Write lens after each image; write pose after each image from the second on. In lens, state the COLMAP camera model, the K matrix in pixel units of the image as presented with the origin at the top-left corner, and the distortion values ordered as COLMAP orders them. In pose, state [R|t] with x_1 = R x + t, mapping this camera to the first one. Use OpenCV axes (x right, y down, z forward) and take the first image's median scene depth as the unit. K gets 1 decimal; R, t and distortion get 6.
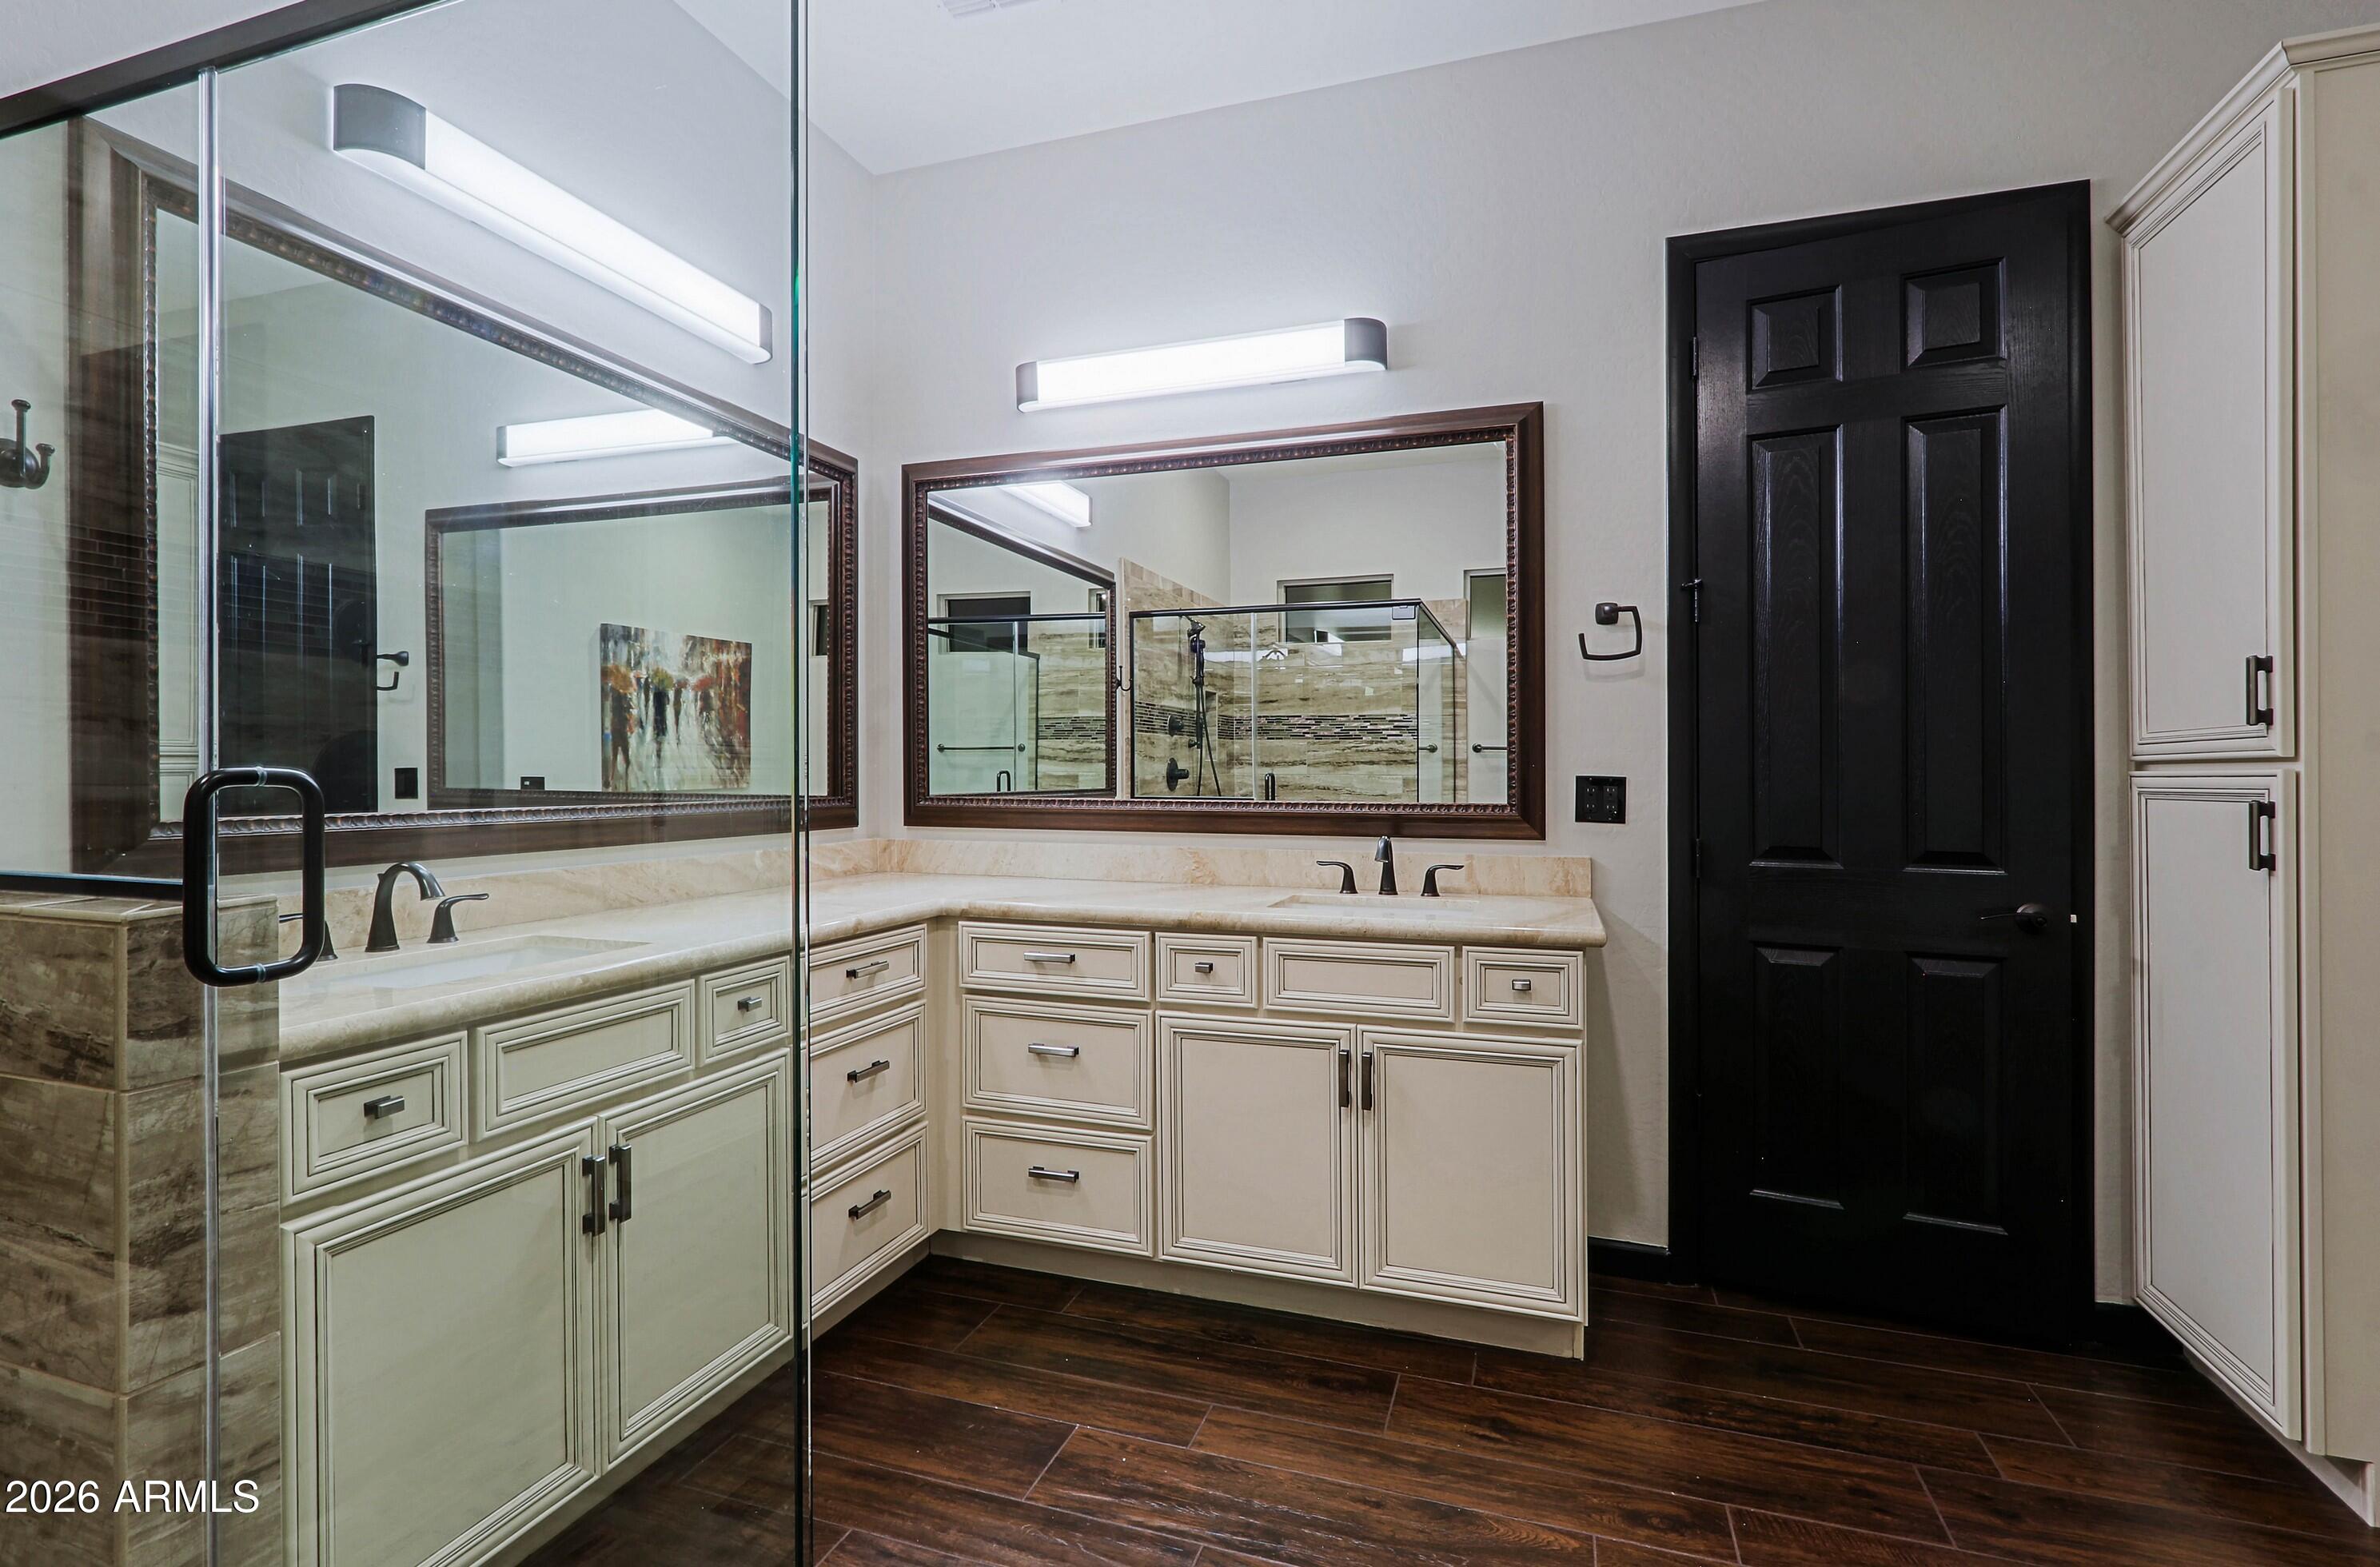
lens RADIAL K [[1108.2, 0, 1172.8], [0, 1108.2, 758.6], [0, 0, 1]] dist [-0.009637, 0.003450]
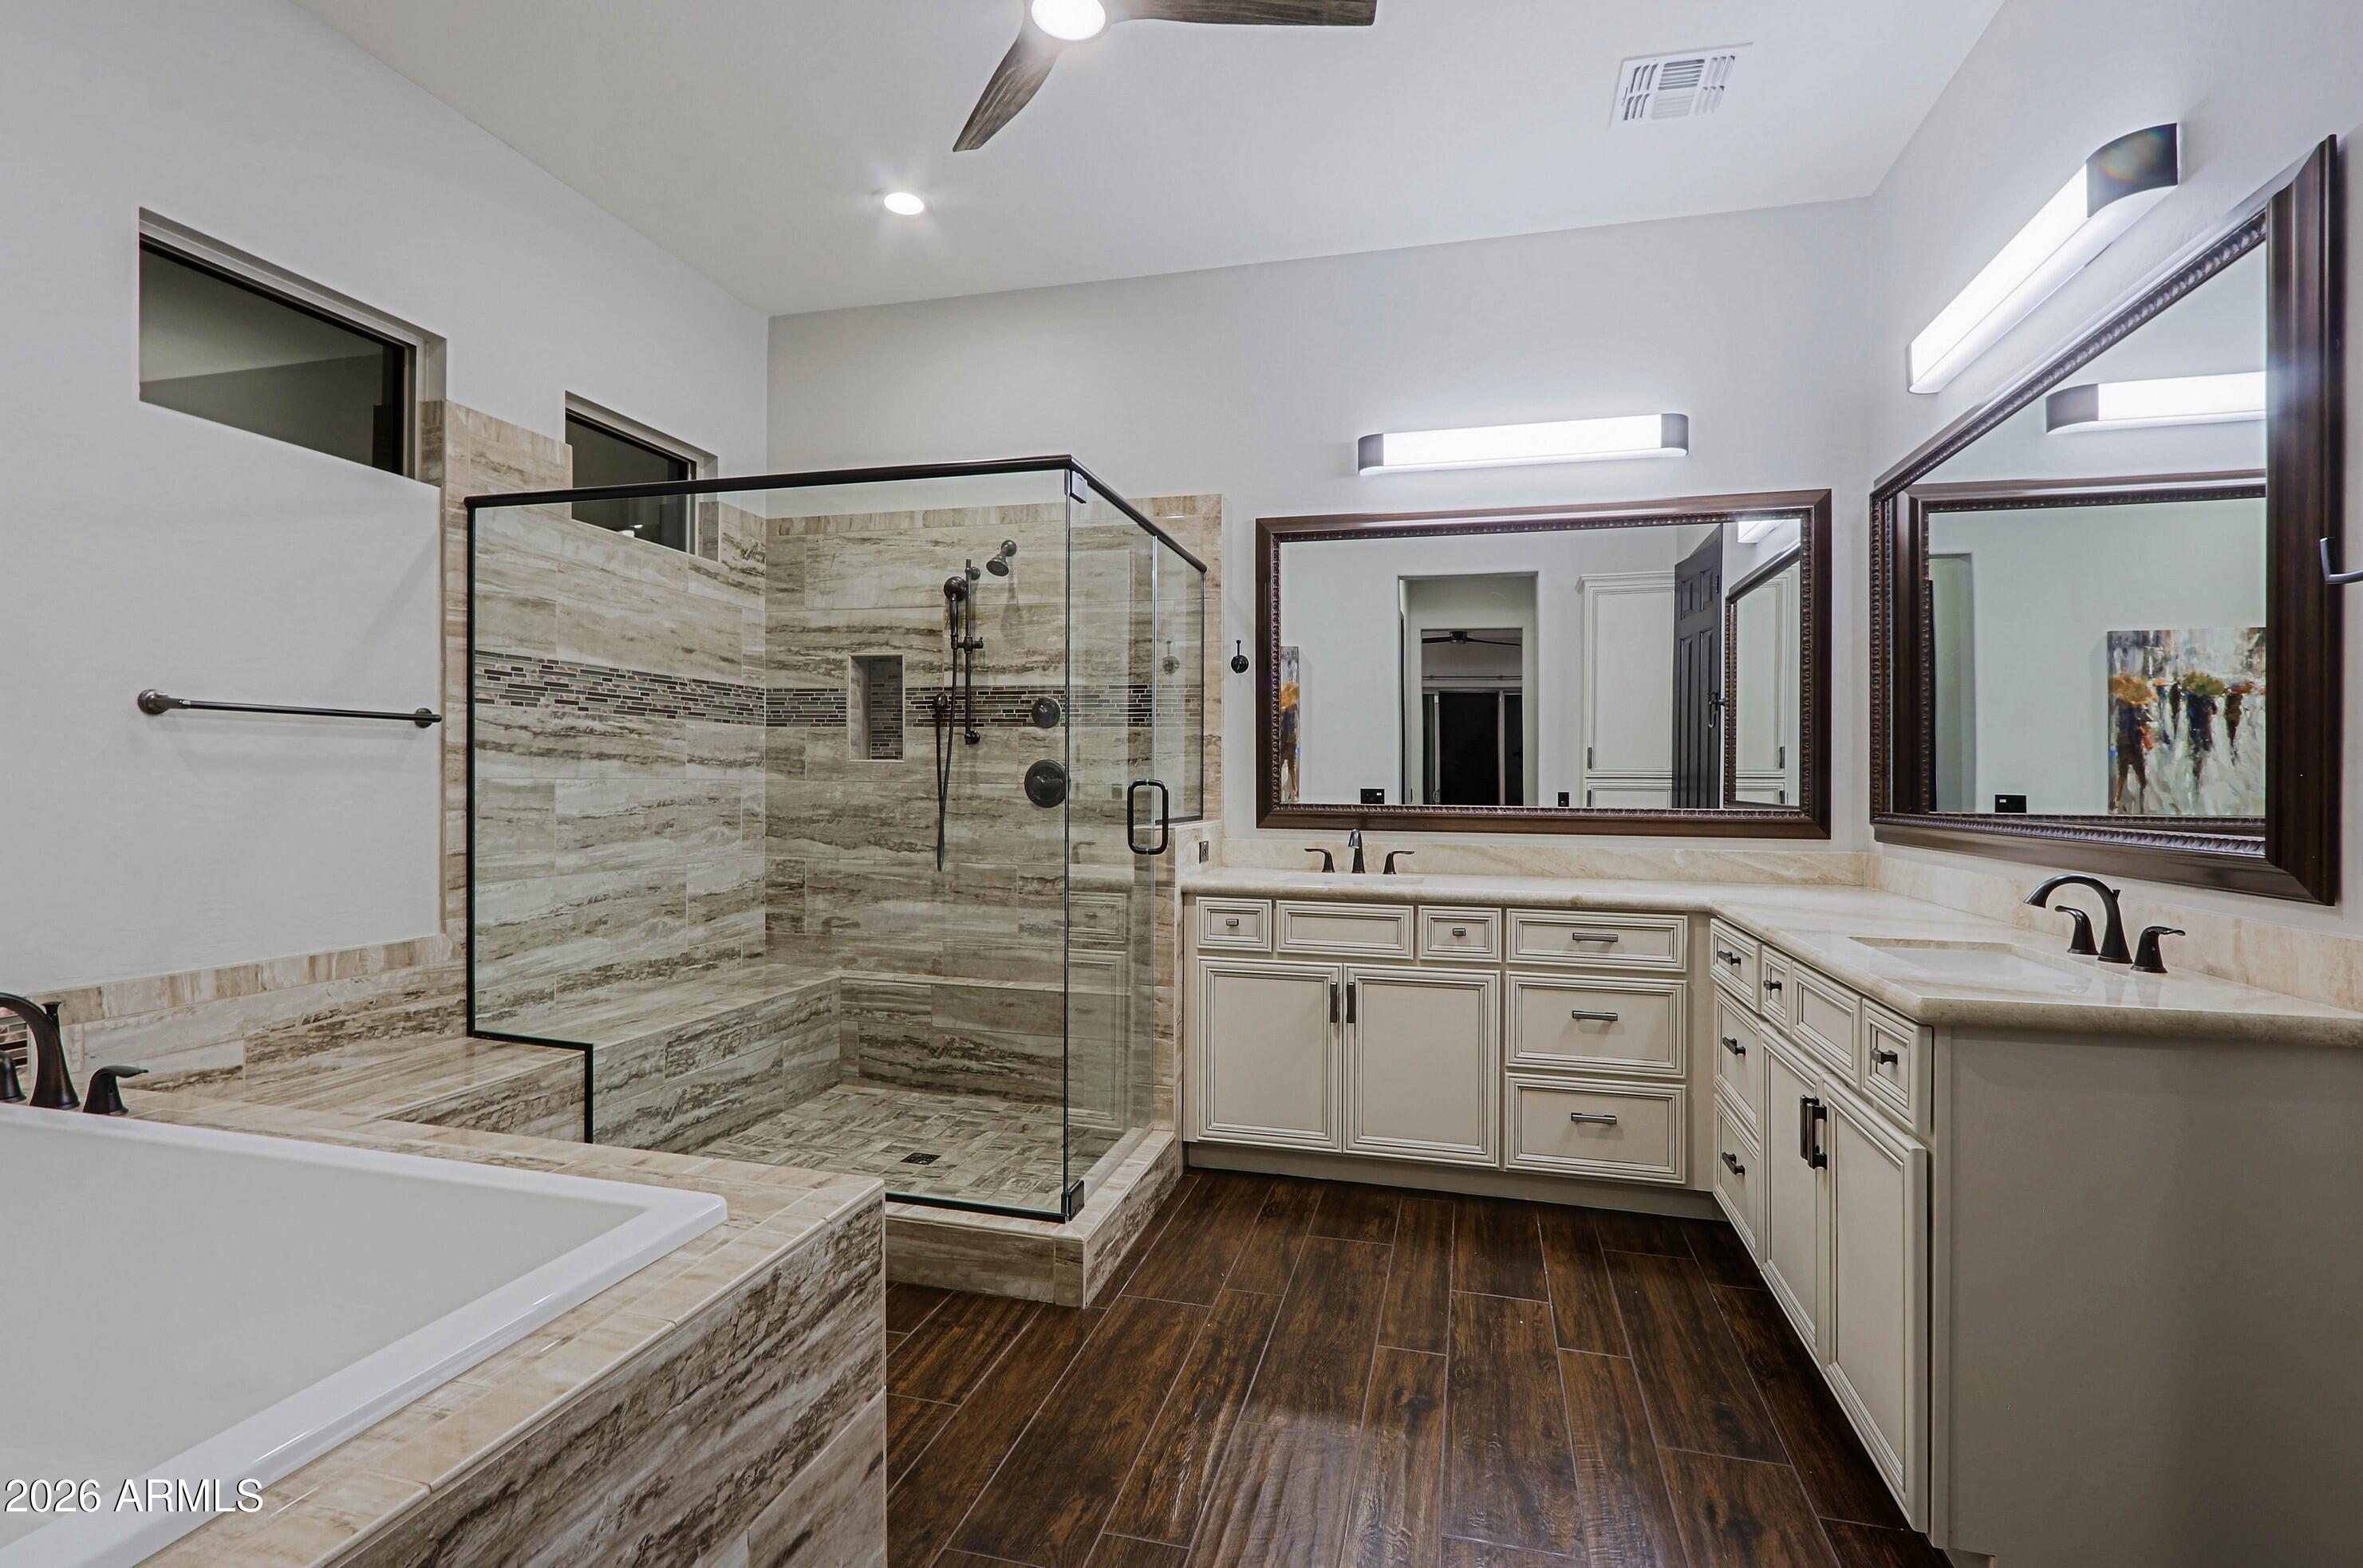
lens RADIAL K [[1100.1, 0, 1169.4], [0, 1100.1, 783.5], [0, 0, 1]] dist [-0.009637, 0.003450]
pose [[0.069605, 0.000926, -0.997574, 0.893685], [0.001525, 0.999998, 0.001034, 0.007495], [0.997573, -0.001594, 0.069604, 0.380012]]
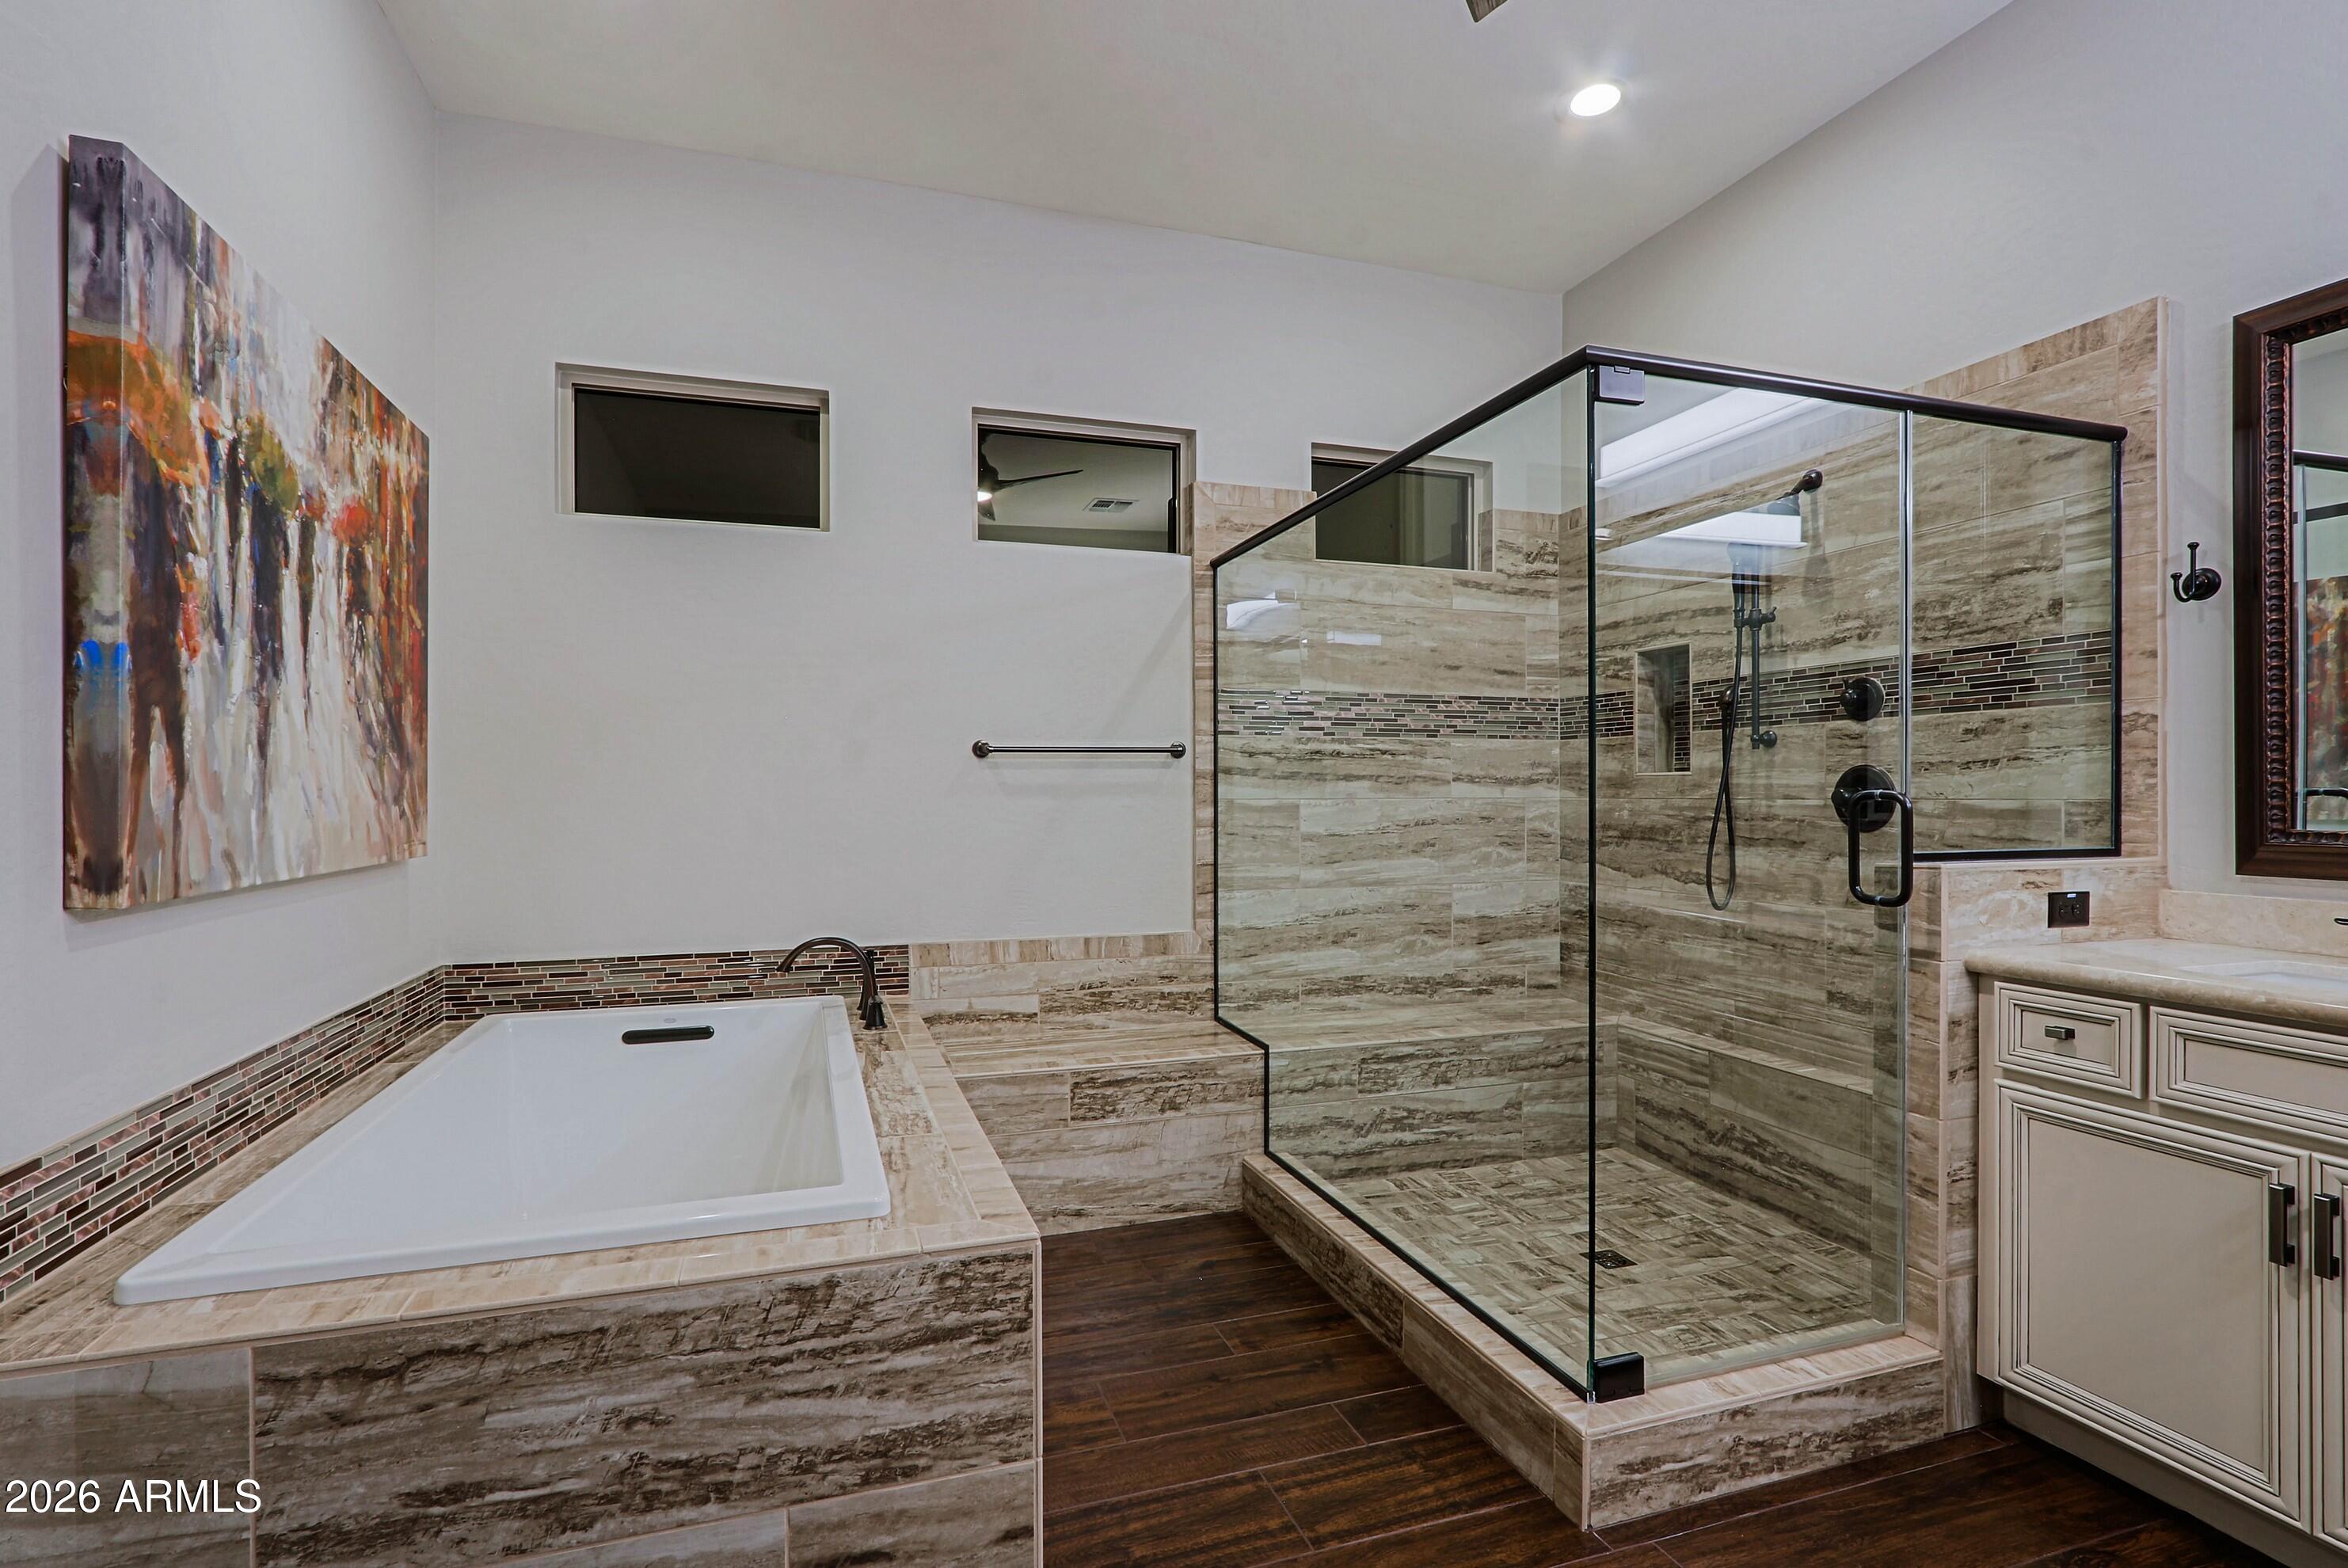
lens RADIAL K [[1093.3, 0, 1187.7], [0, 1093.3, 804.5], [0, 0, 1]] dist [-0.009637, 0.003450]
pose [[-0.792324, 0.005822, -0.610073, 0.536328], [0.009451, 0.999952, -0.002732, 0.011533], [0.610028, -0.007930, -0.792340, 0.771572]]
